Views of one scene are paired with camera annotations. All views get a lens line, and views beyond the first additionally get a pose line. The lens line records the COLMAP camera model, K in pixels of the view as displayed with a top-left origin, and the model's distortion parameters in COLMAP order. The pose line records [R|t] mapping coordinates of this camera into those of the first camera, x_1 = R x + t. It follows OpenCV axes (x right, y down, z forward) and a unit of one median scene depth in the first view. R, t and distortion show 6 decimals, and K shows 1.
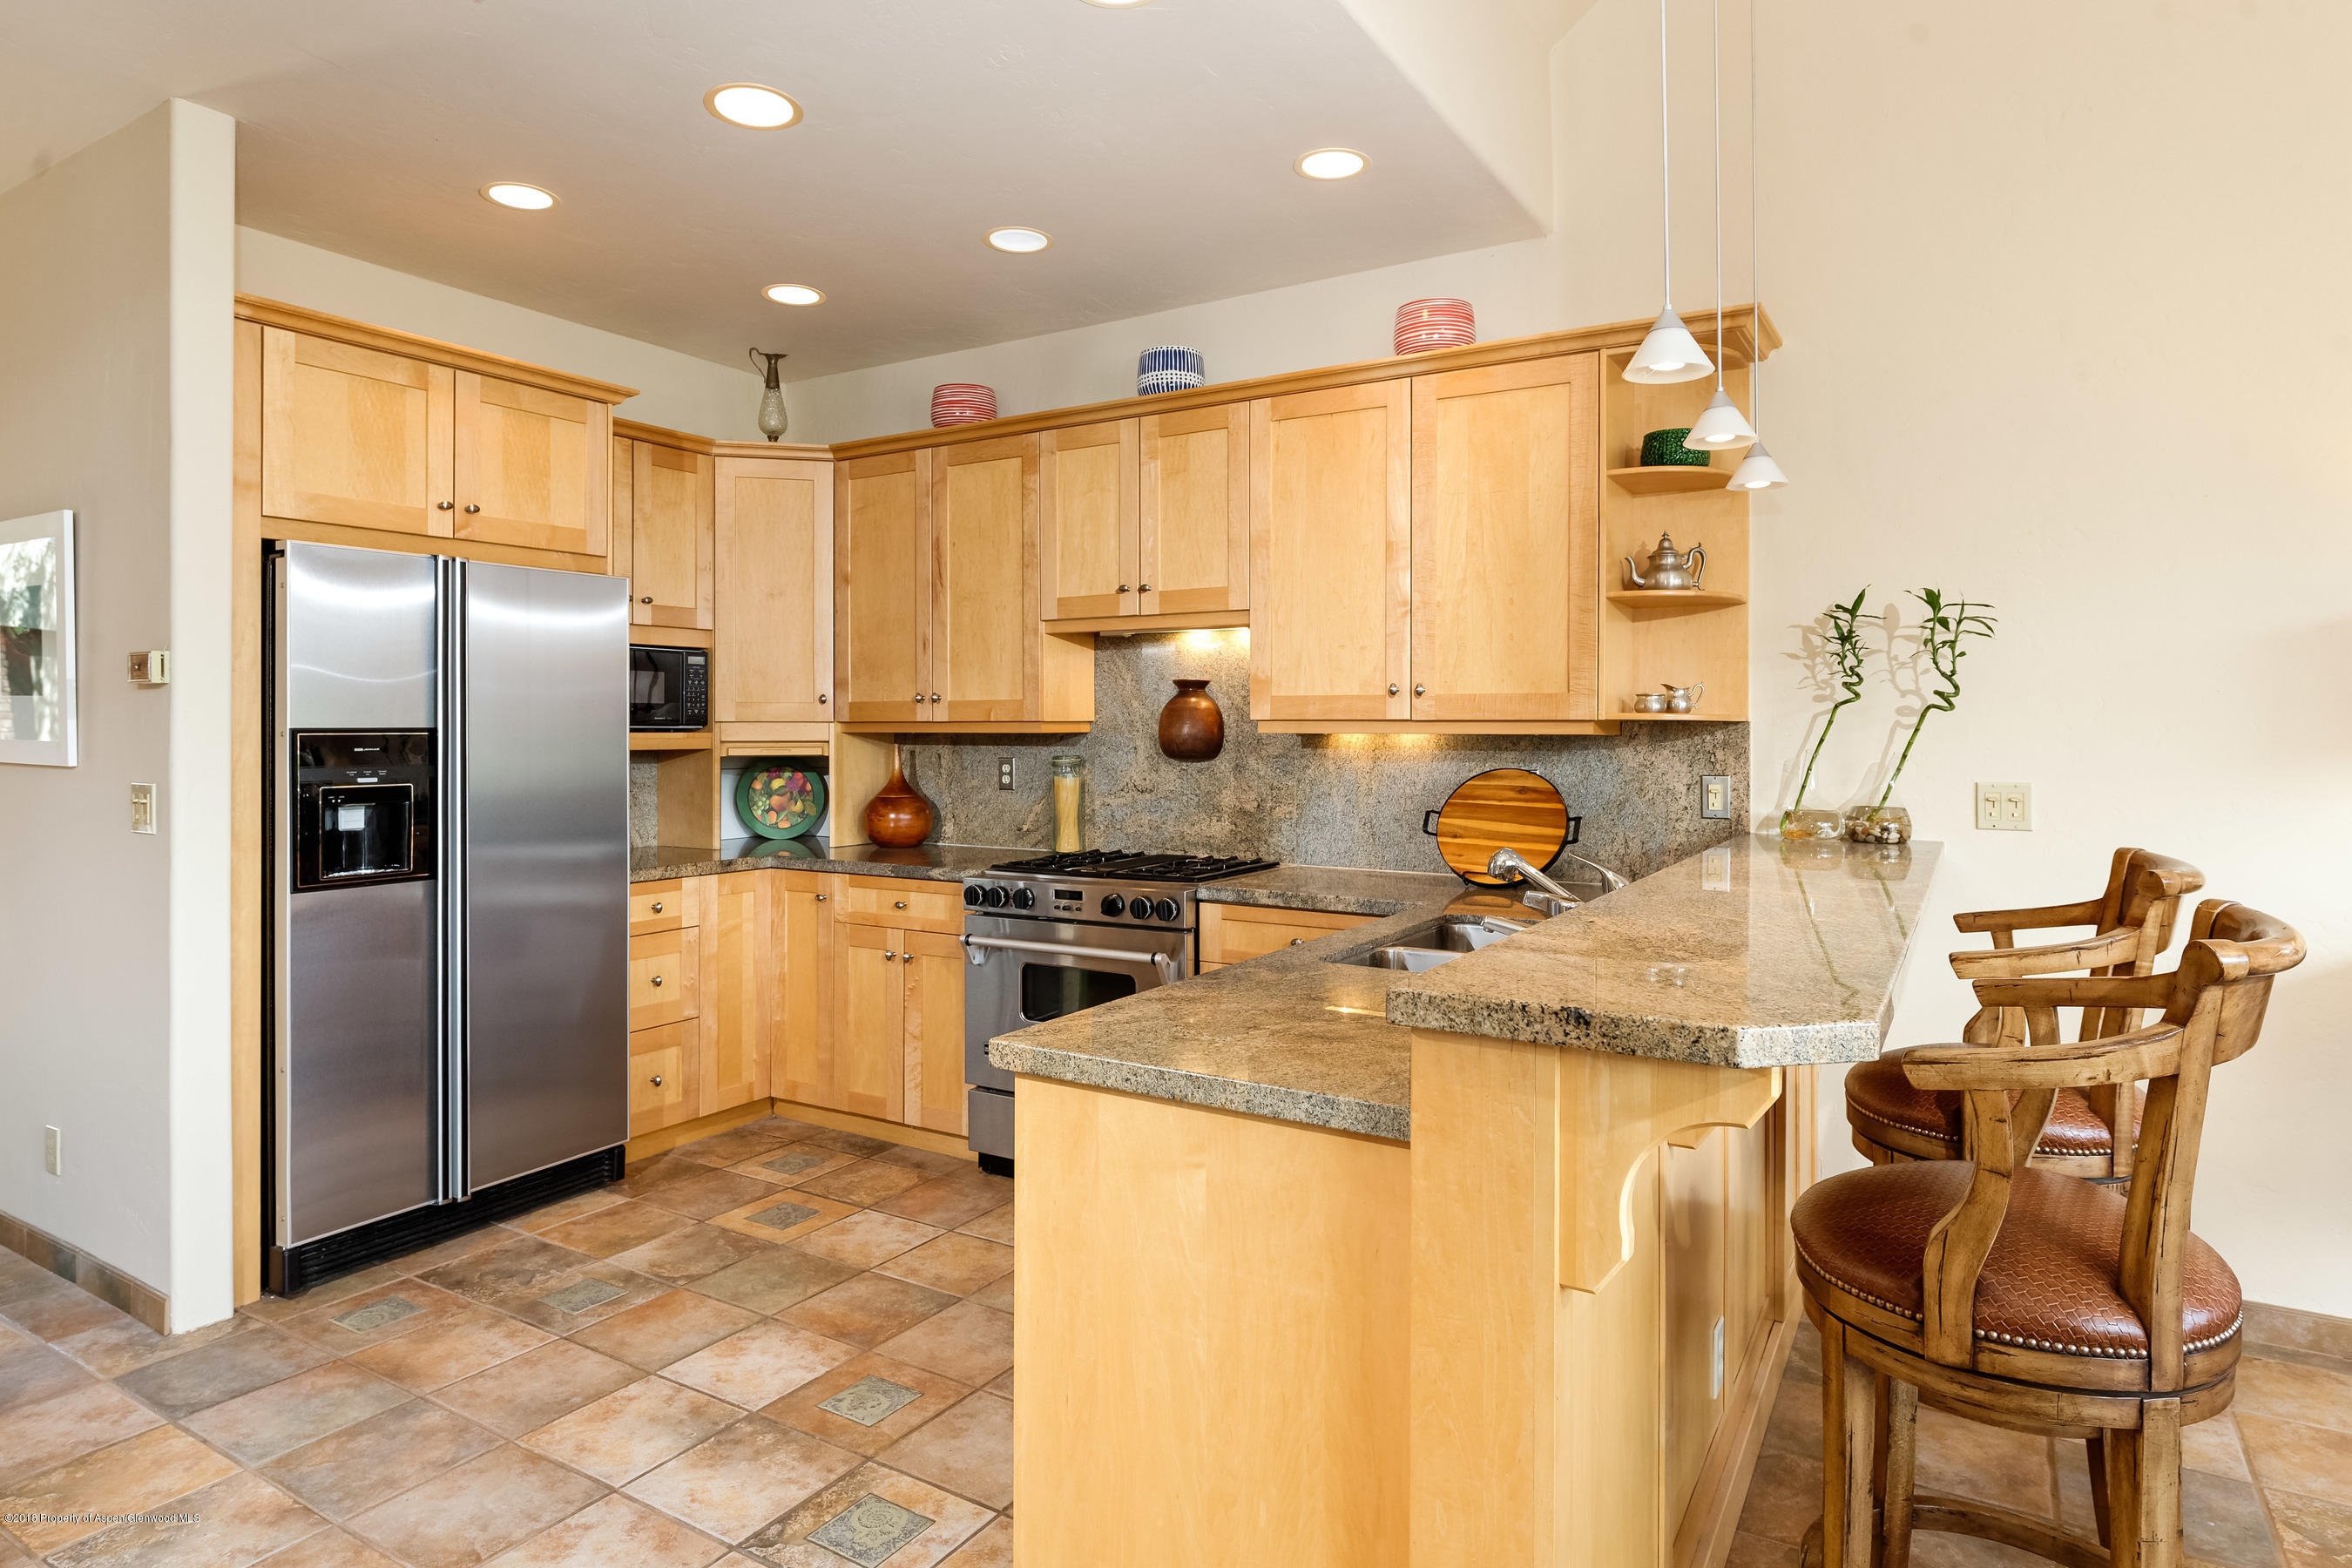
lens RADIAL K [[1323.1, 0, 1167.8], [0, 1323.1, 724.7], [0, 0, 1]] dist [-0.005378, 0.000125]
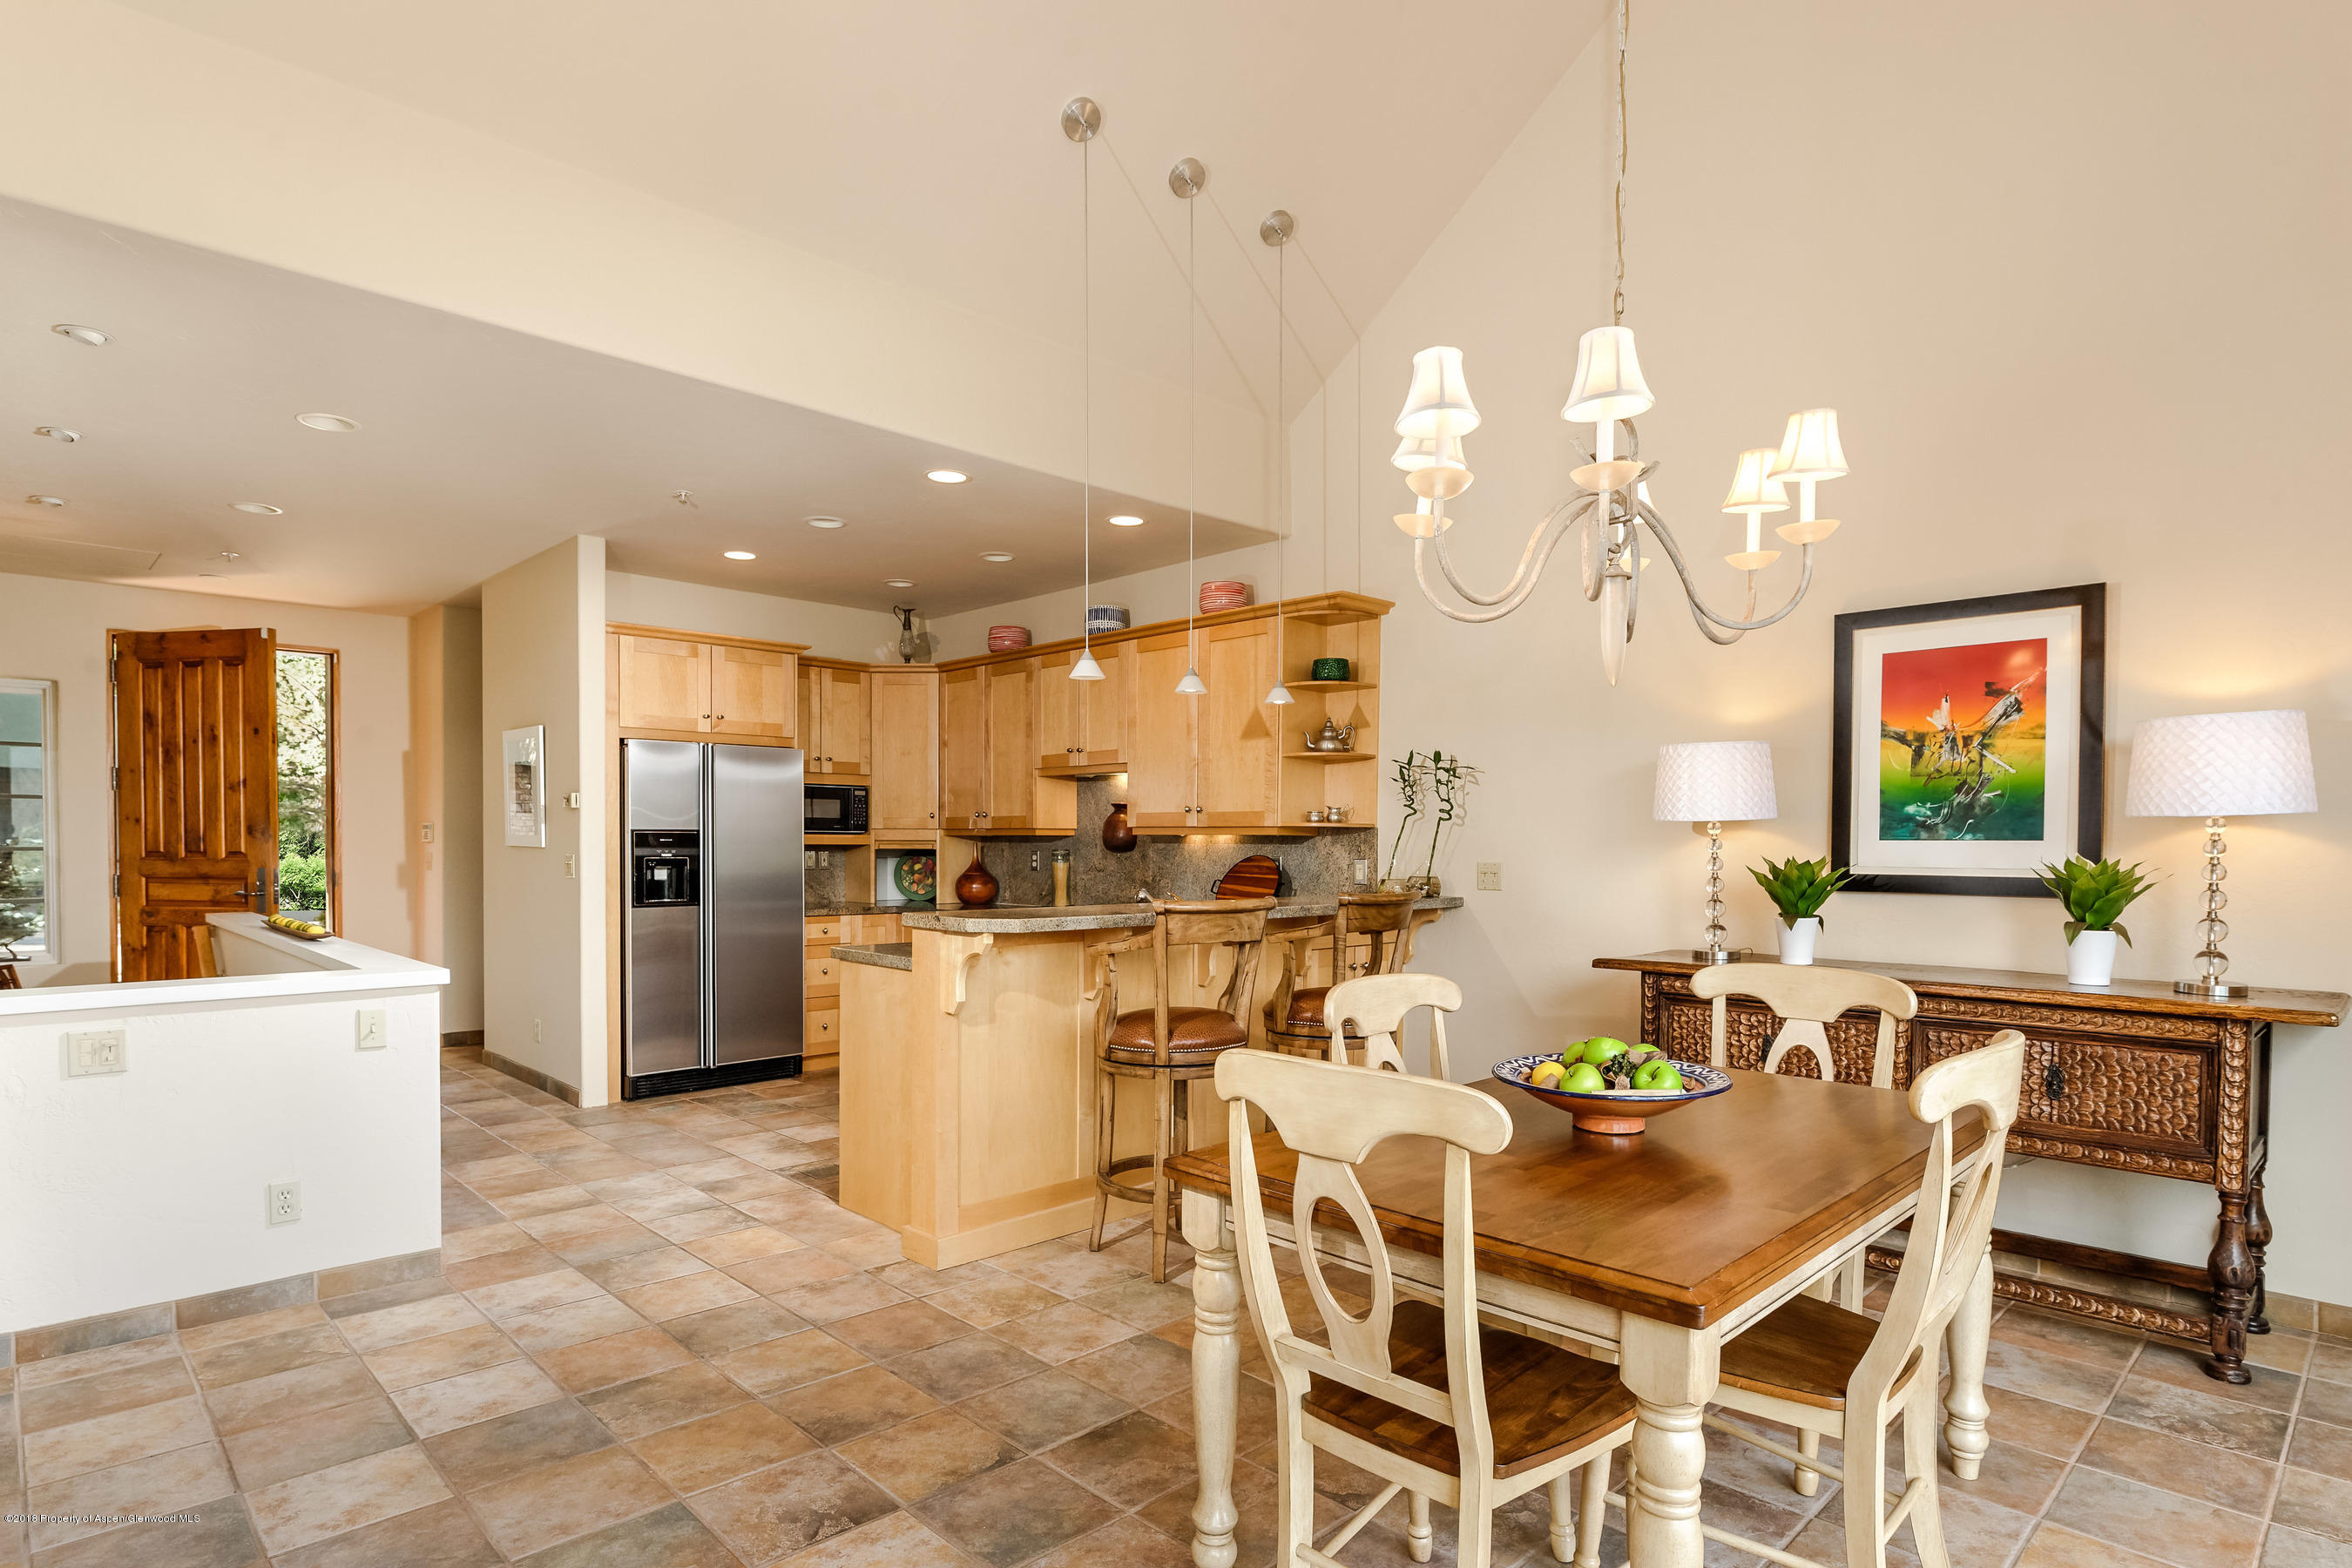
lens RADIAL K [[1233.9, 0, 1176.3], [0, 1233.9, 868.8], [0, 0, 1]] dist [-0.001478, -0.000749]
pose [[0.969255, 0.009528, -0.245875, 0.498448], [-0.003964, 0.999725, 0.023116, 0.012915], [0.246028, -0.021431, 0.969026, -0.520654]]
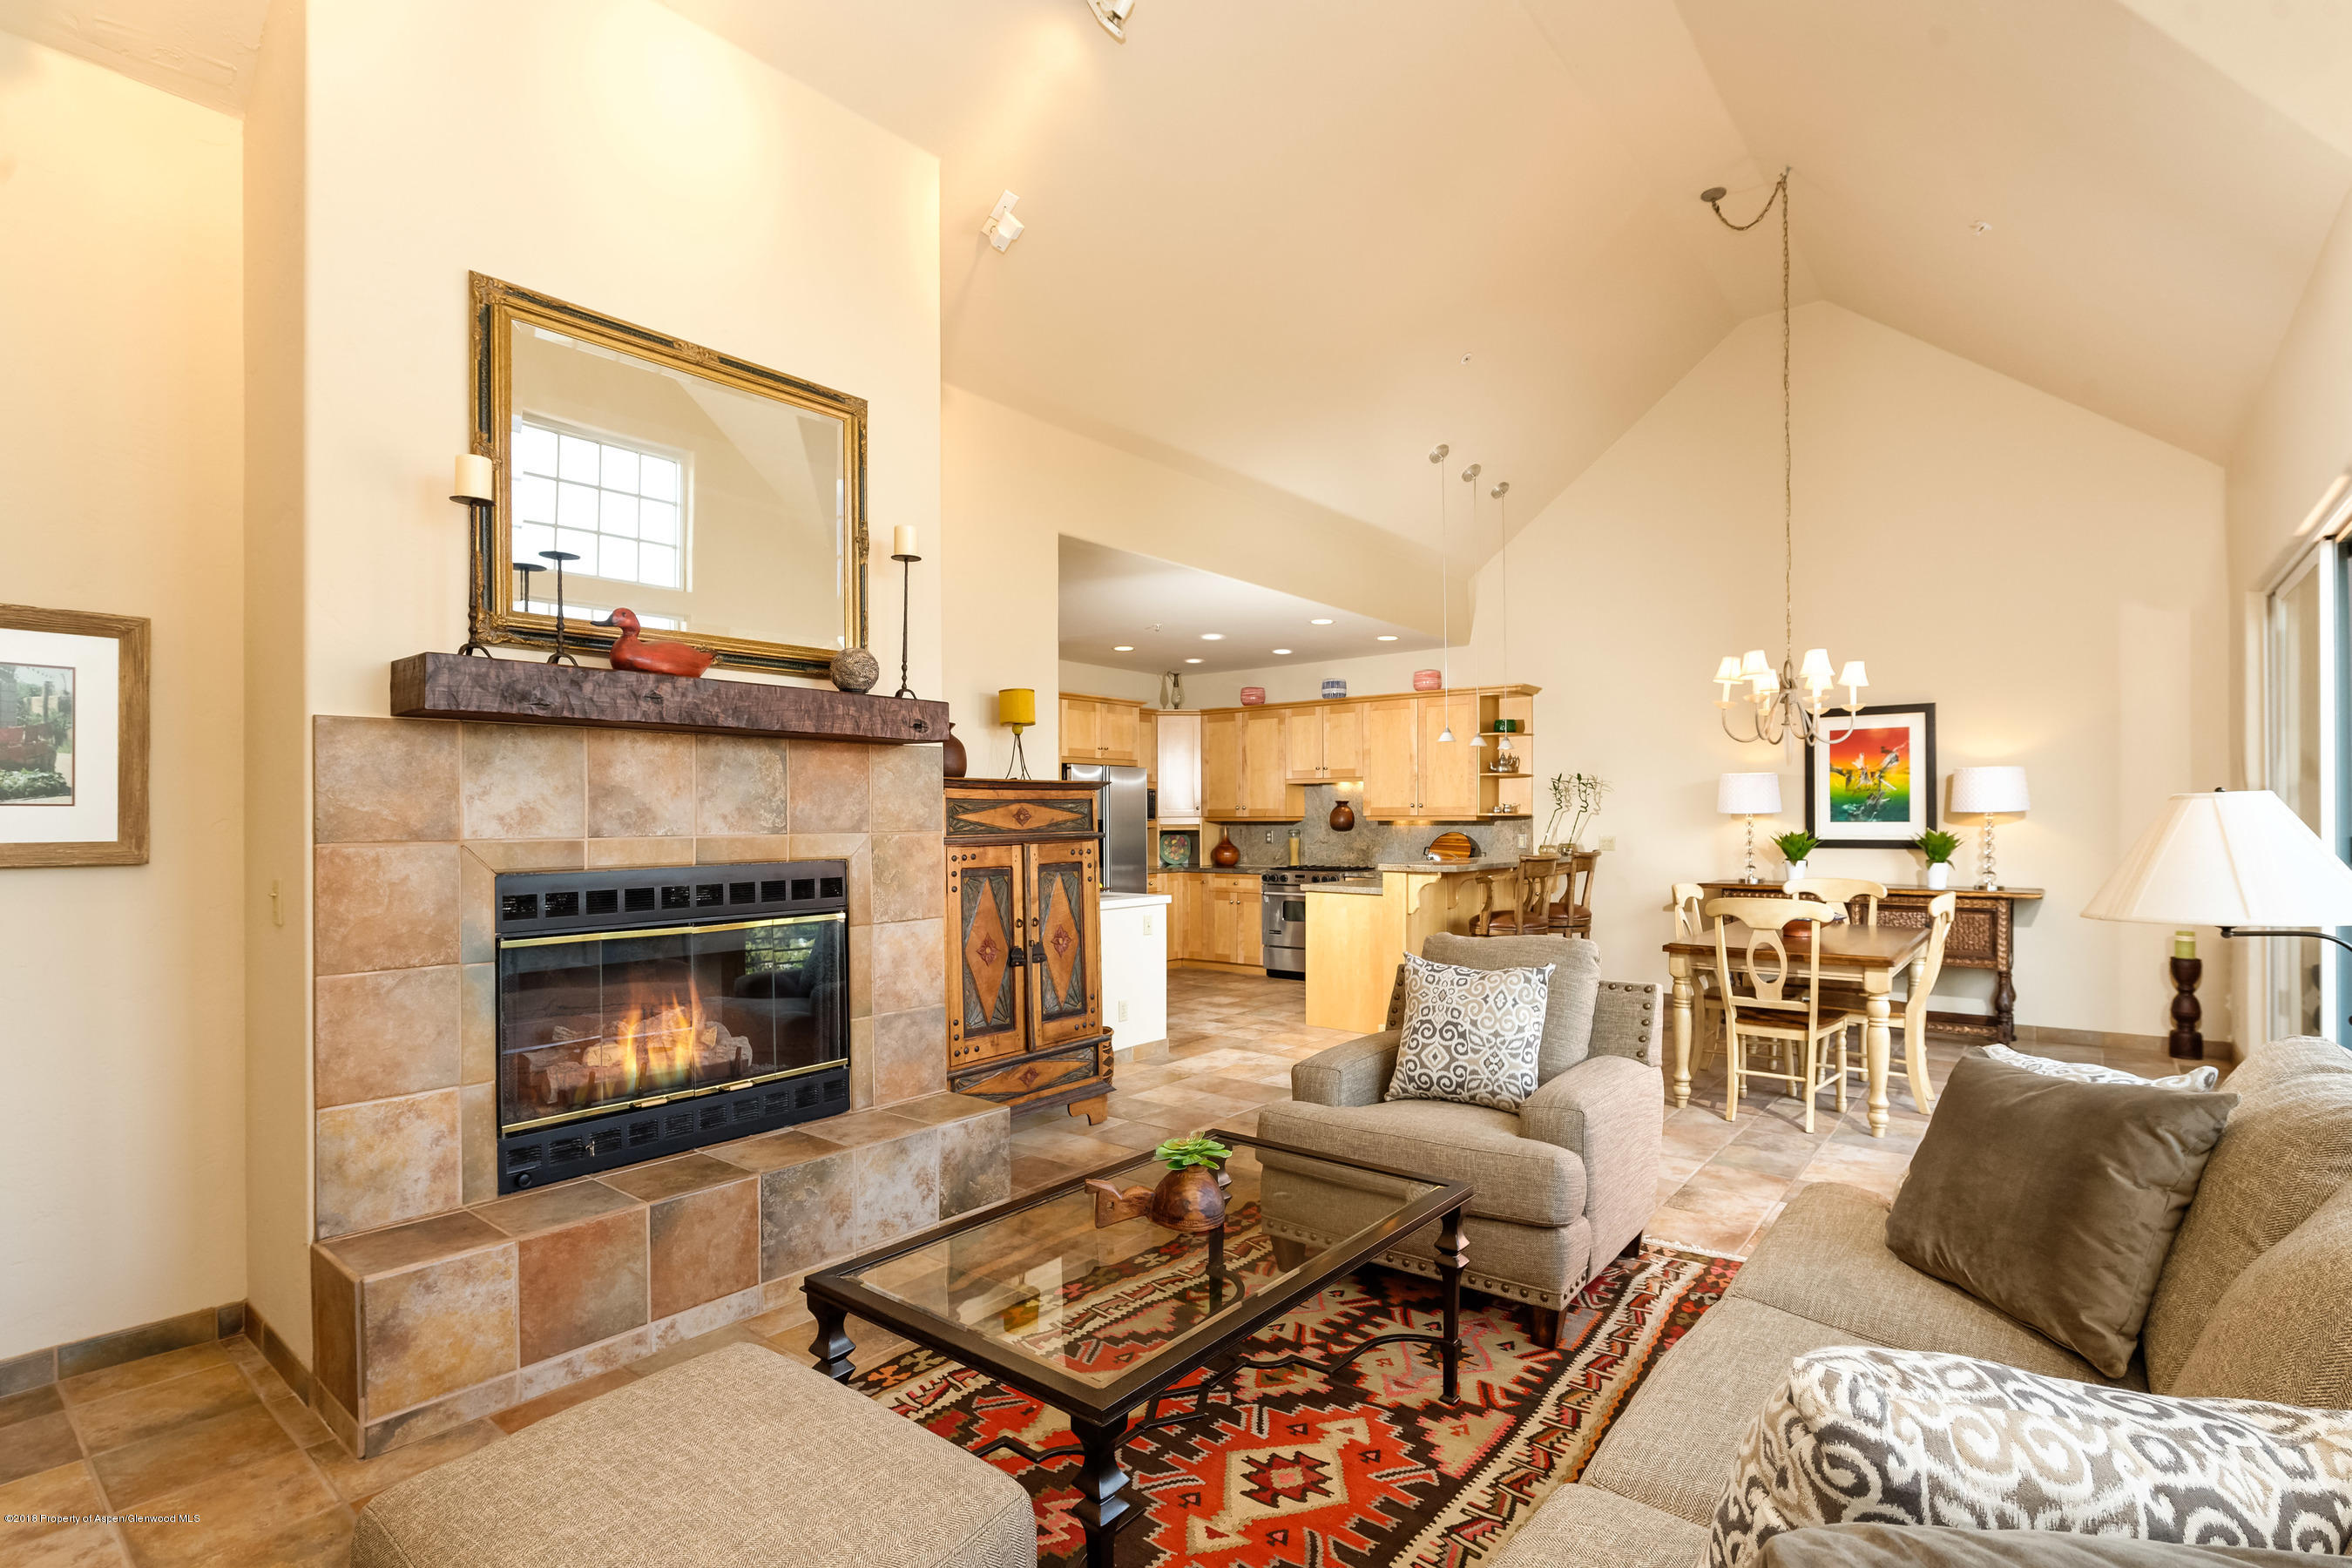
lens RADIAL K [[1129.3, 0, 1174.8], [0, 1129.3, 815.8], [0, 0, 1]] dist [-0.003129, -0.000059]
pose [[0.992239, -0.003699, -0.124293, -0.036447], [0.003490, 0.999992, -0.001896, -0.000248], [0.124299, 0.001447, 0.992244, -1.388912]]
